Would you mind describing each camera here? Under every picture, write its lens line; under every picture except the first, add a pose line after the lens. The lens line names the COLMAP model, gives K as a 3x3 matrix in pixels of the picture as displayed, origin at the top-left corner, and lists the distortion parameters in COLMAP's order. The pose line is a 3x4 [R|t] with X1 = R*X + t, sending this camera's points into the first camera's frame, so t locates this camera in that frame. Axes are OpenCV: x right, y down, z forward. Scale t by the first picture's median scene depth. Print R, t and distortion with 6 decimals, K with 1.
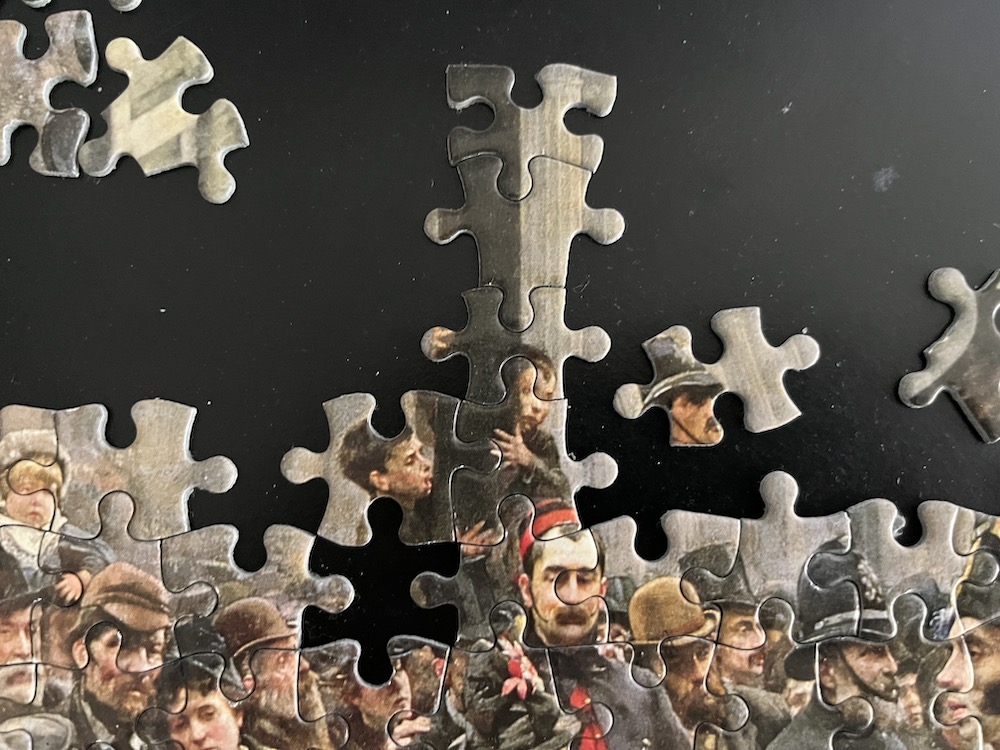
lens RADIAL K [[776.4, 0, 500.1], [0, 776.4, 376.5], [0, 0, 1]] dist [0.049831, -0.130179]
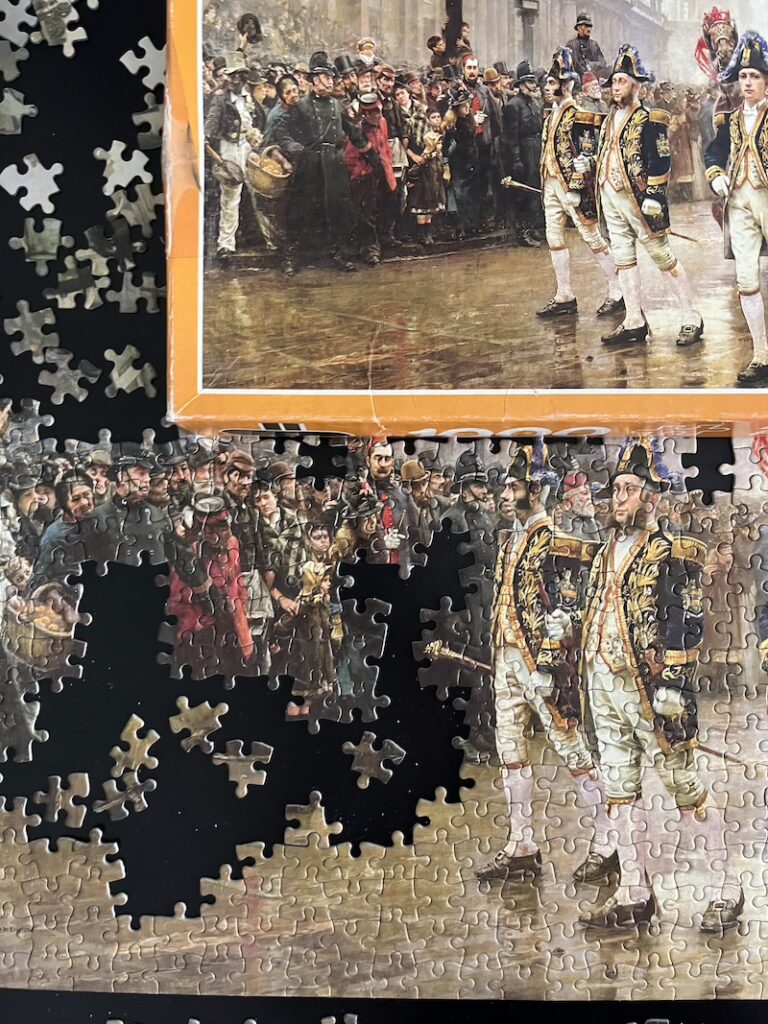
lens RADIAL K [[774.5, 0, 382.7], [0, 774.5, 505.8], [0, 0, 1]] dist [0.013296, -0.048377]
pose [[0.999325, 0.031687, -0.018607, 0.155645], [-0.029896, 0.995518, 0.089721, 0.167780], [0.021367, -0.089104, 0.995793, -2.113800]]
